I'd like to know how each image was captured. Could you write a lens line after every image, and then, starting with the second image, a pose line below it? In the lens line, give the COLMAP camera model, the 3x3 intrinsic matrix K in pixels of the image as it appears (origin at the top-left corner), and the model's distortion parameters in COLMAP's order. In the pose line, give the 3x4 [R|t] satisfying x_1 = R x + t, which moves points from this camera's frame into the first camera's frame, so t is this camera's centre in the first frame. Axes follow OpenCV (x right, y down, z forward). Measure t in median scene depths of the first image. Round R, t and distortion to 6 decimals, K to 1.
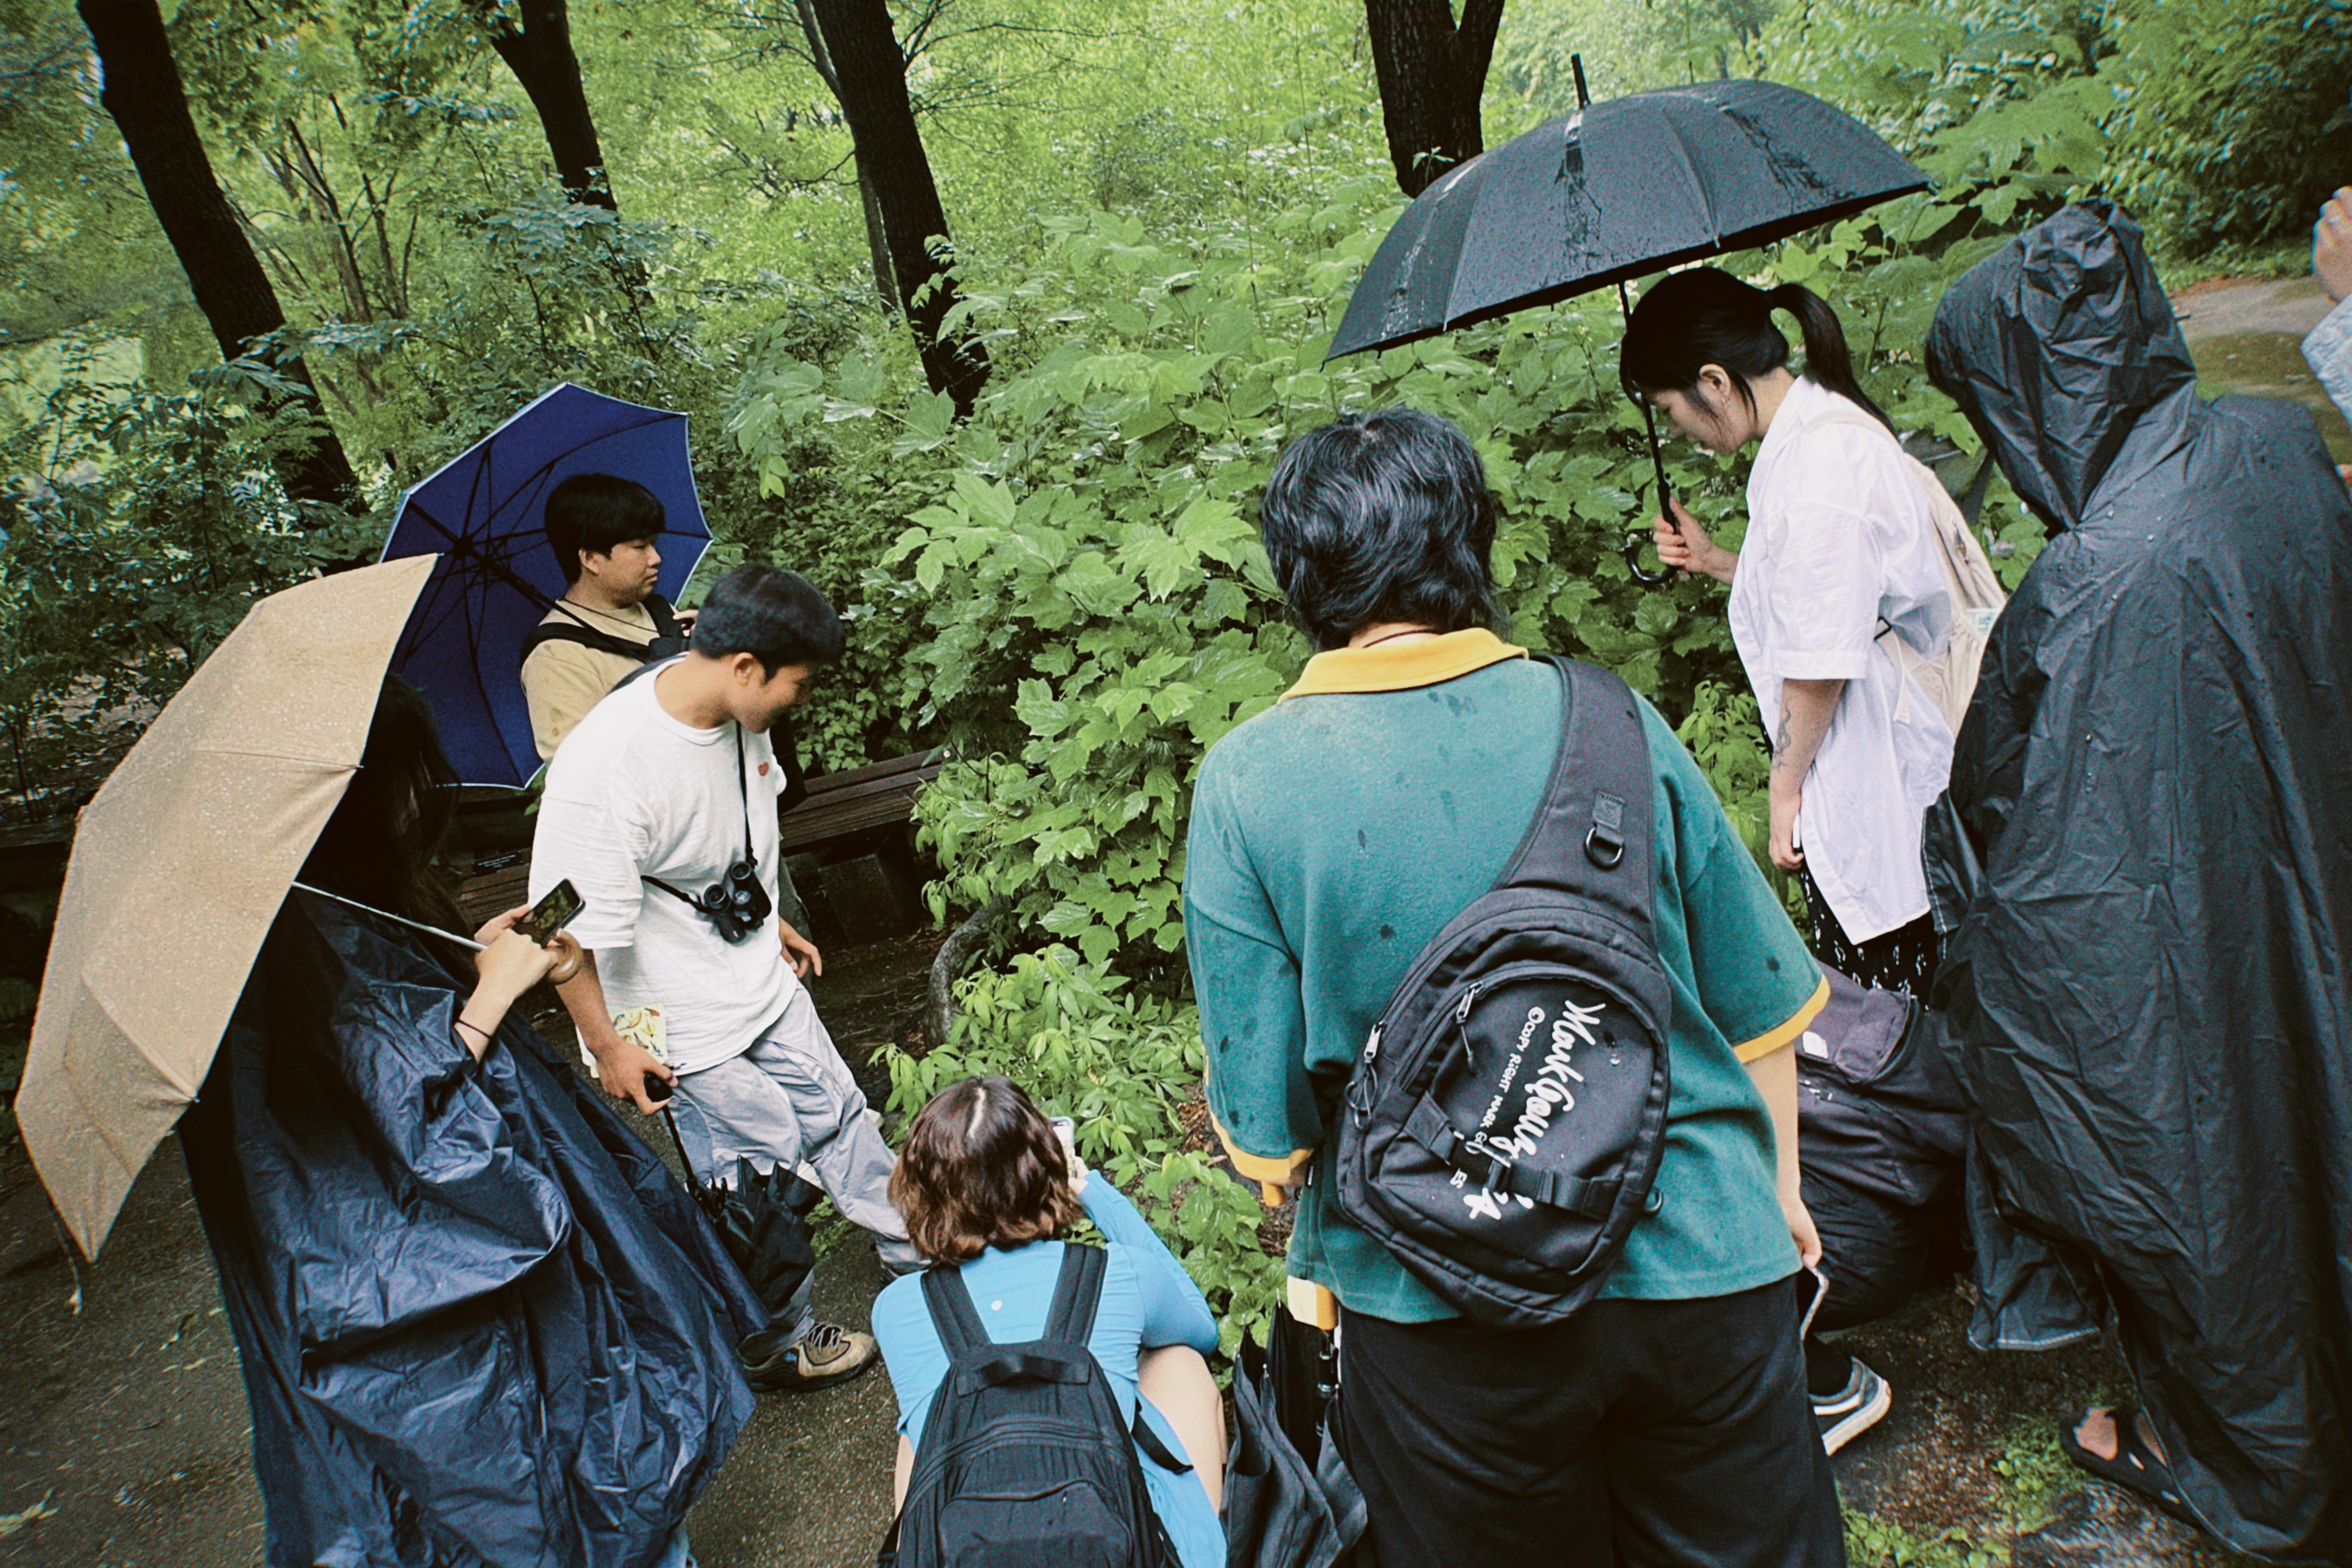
lens RADIAL K [[1718.7, 0, 1176.0], [0, 1718.7, 784.0], [0, 0, 1]] dist [0.081583, -0.069501]
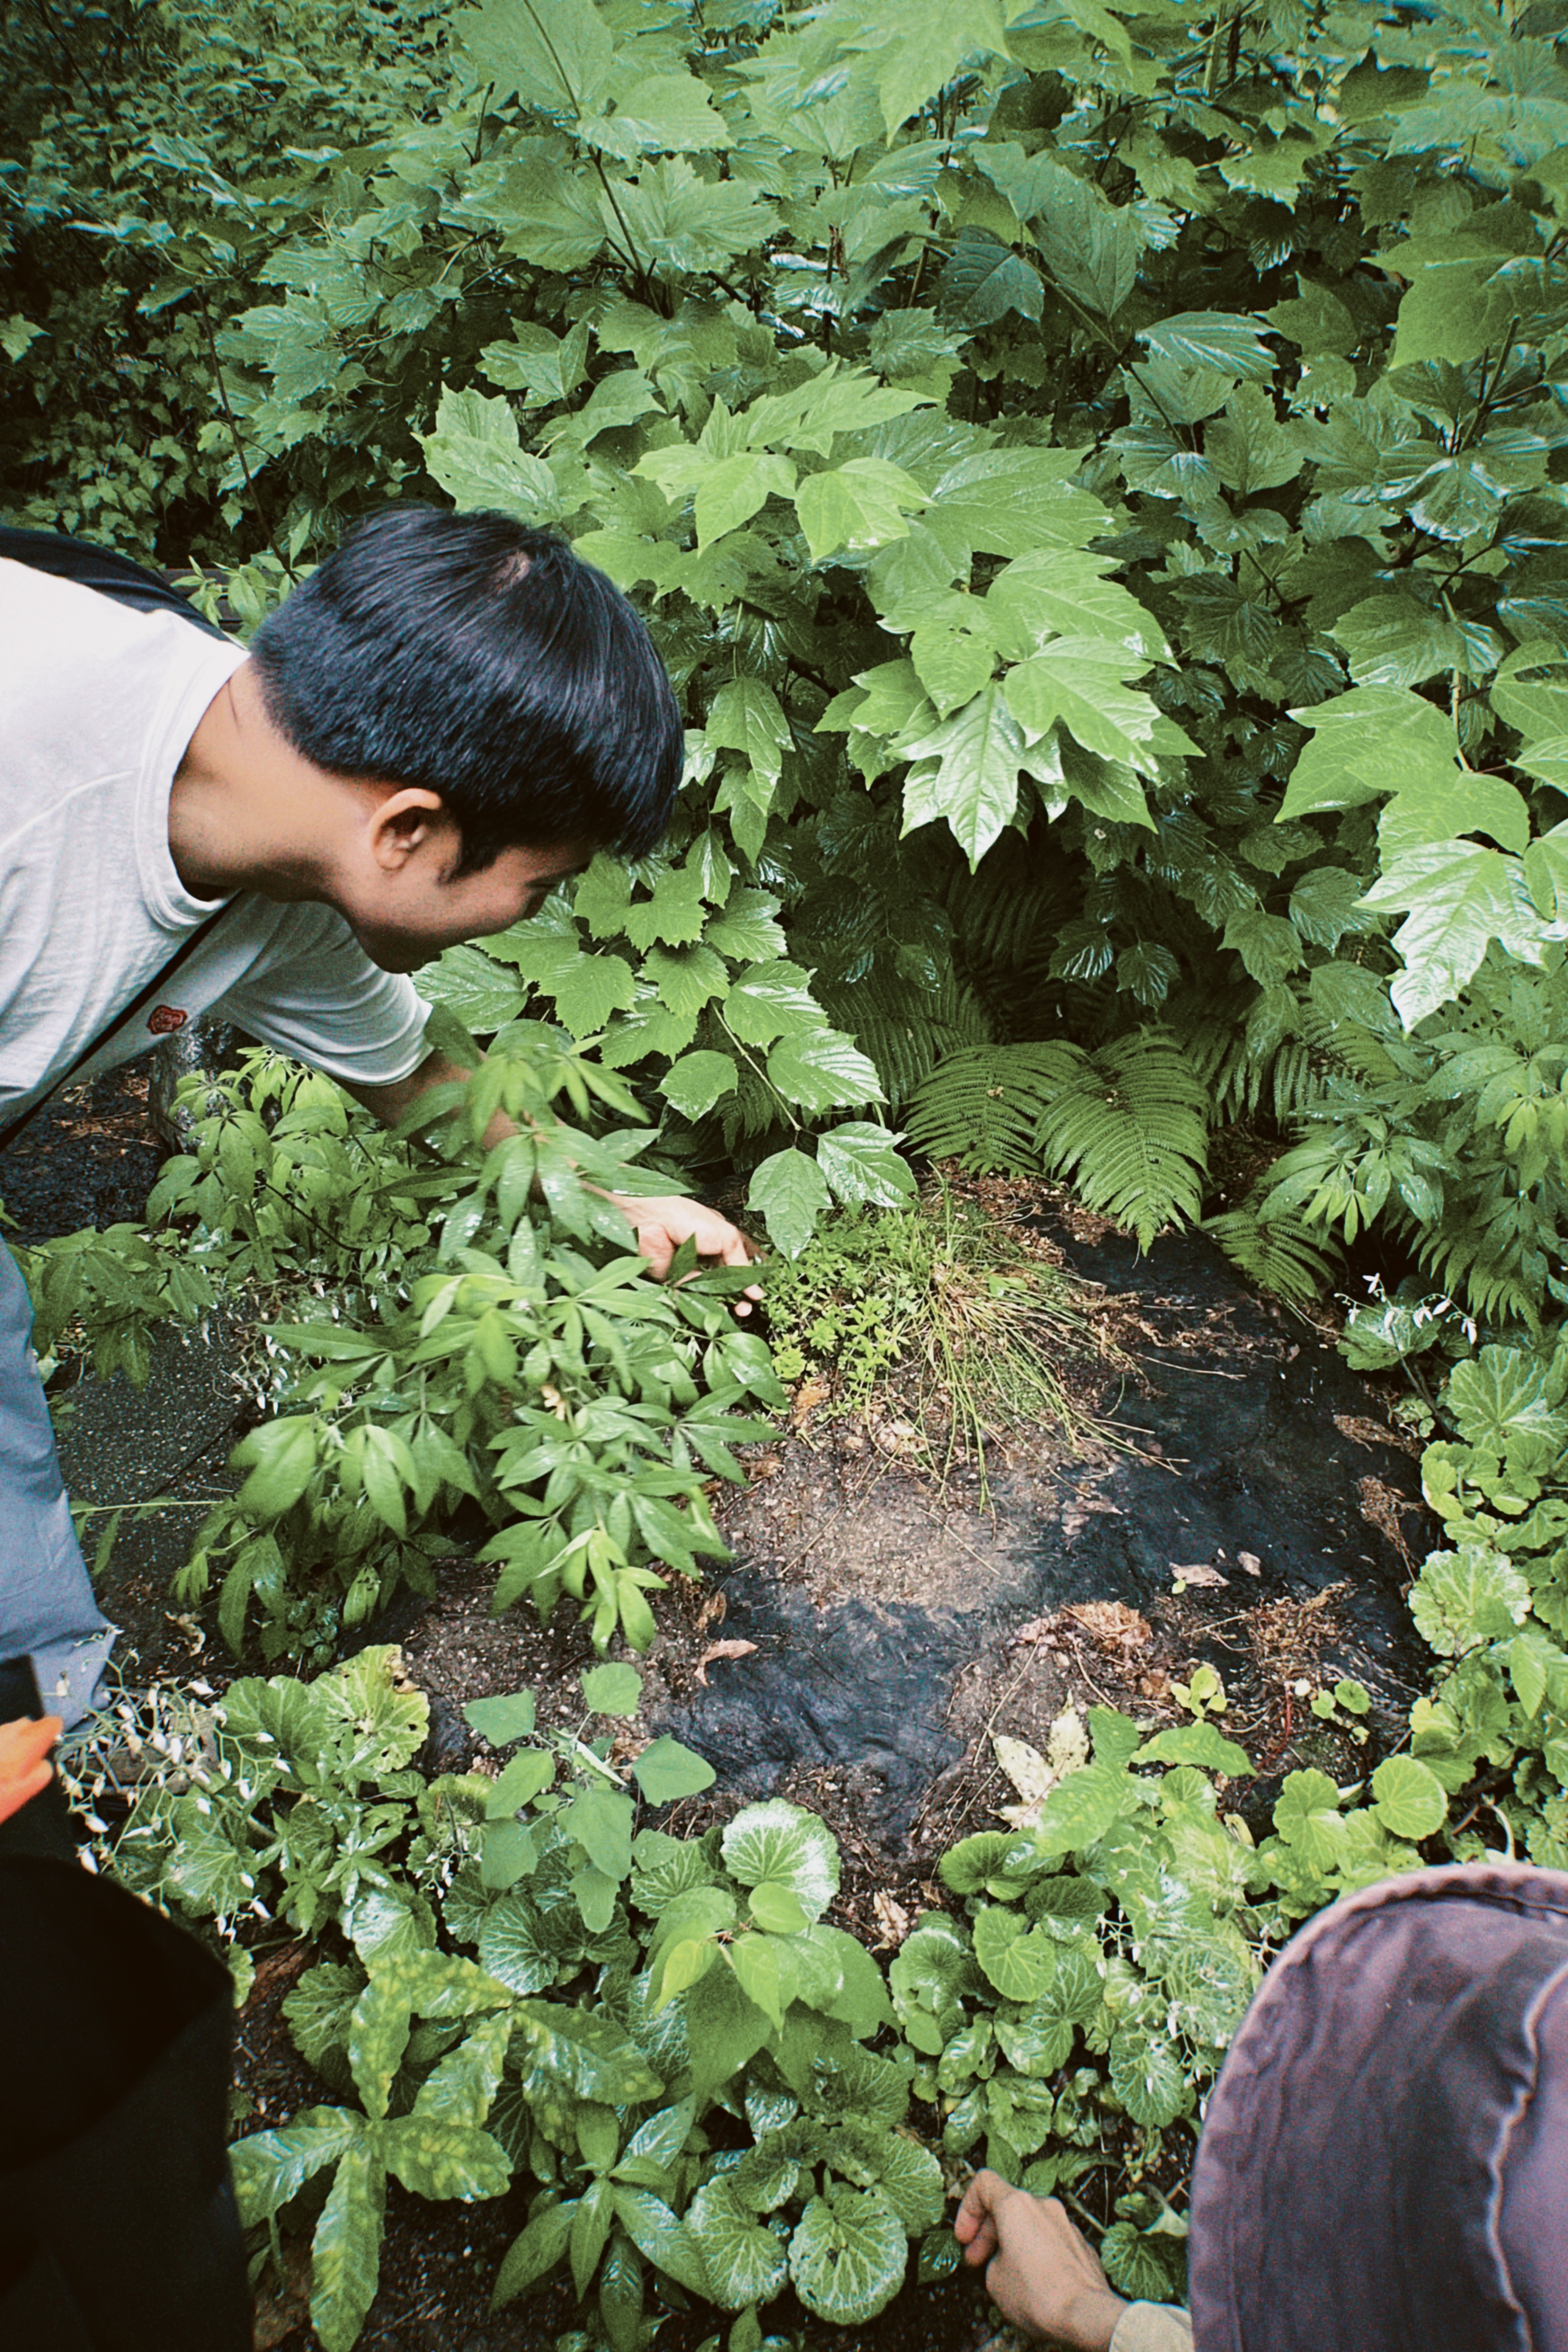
lens RADIAL K [[1718.7, 0, 784.0], [0, 1718.7, 1176.0], [0, 0, 1]] dist [0.081583, -0.069501]
pose [[0.969715, 0.181792, 0.163107, -0.045021], [-0.215881, 0.950309, 0.224296, 0.008068], [-0.114227, -0.252715, 0.960774, 0.529143]]
